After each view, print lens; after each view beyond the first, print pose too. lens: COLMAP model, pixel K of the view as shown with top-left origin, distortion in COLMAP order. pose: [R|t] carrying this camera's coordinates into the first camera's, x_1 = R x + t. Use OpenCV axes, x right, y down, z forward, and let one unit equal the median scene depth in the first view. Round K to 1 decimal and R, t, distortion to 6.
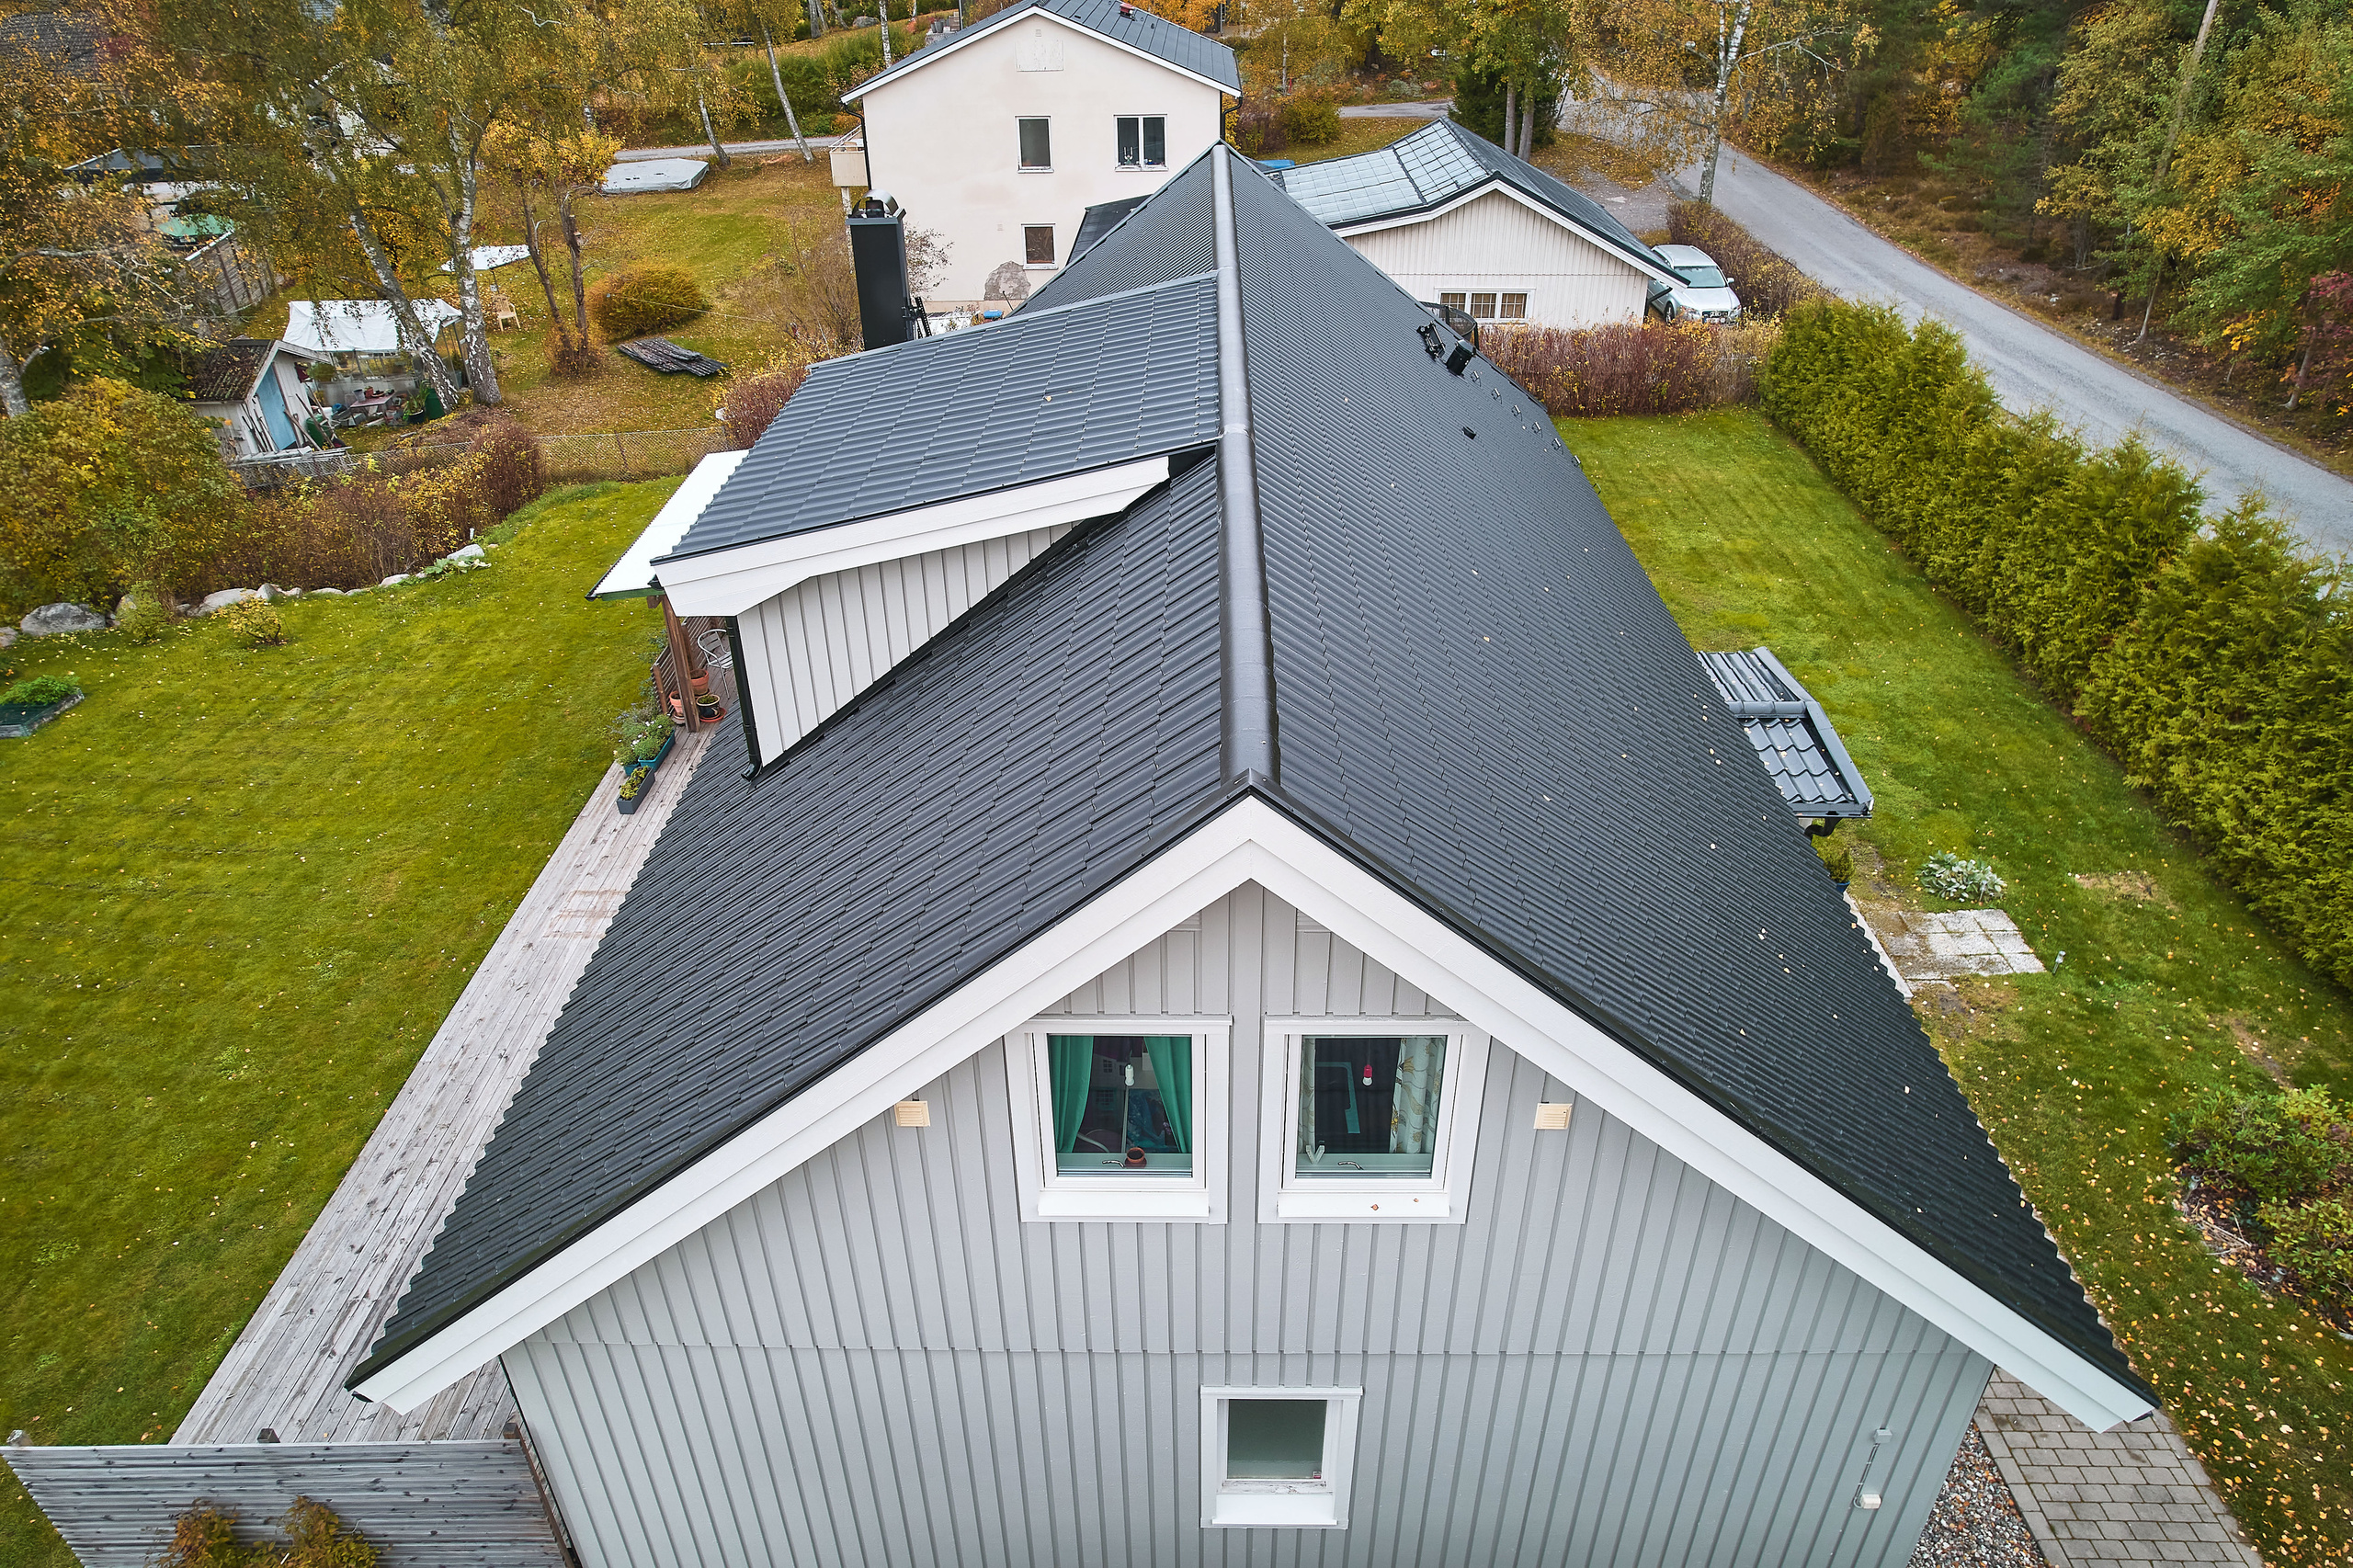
lens RADIAL K [[1503.4, 0, 1201.1], [0, 1503.4, 800.5], [0, 0, 1]] dist [-0.079703, 0.080994]
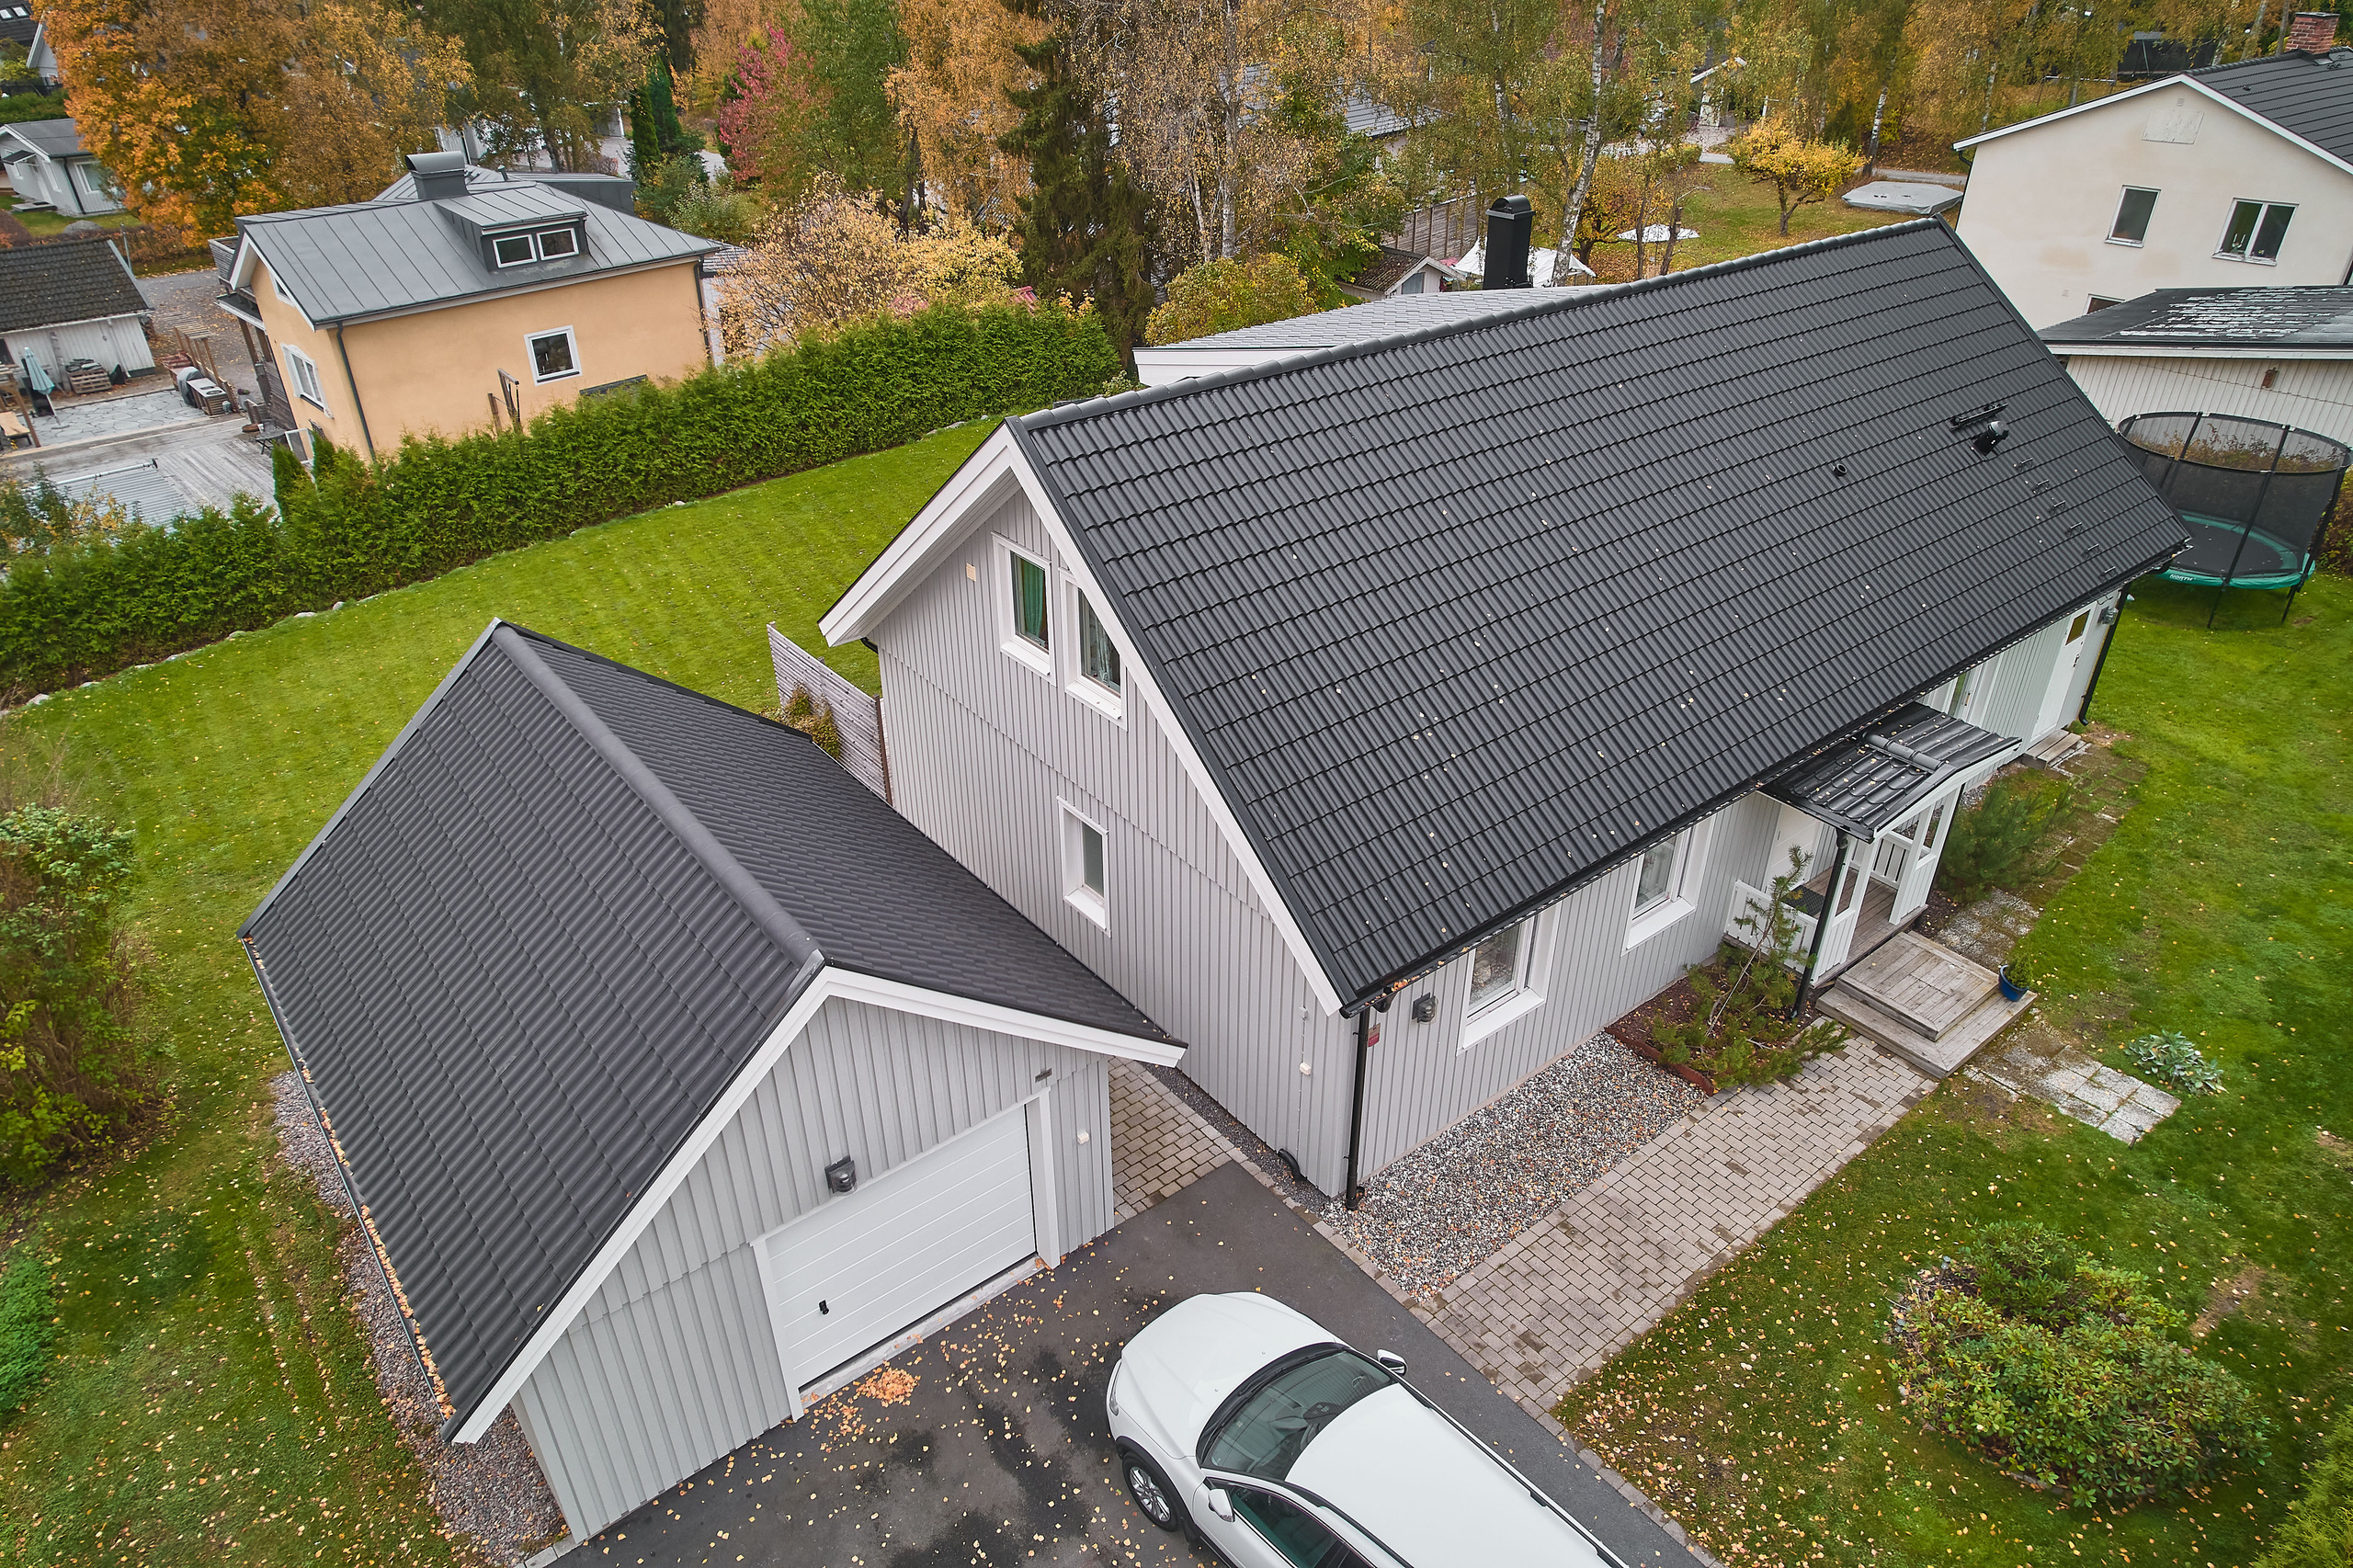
lens RADIAL K [[1503.4, 0, 1201.1], [0, 1503.4, 800.5], [0, 0, 1]] dist [-0.079703, 0.080994]
pose [[0.644096, 0.411067, -0.645109, 0.285749], [-0.412042, 0.896978, 0.160164, 0.003303], [0.644486, 0.162651, 0.747116, -0.067140]]
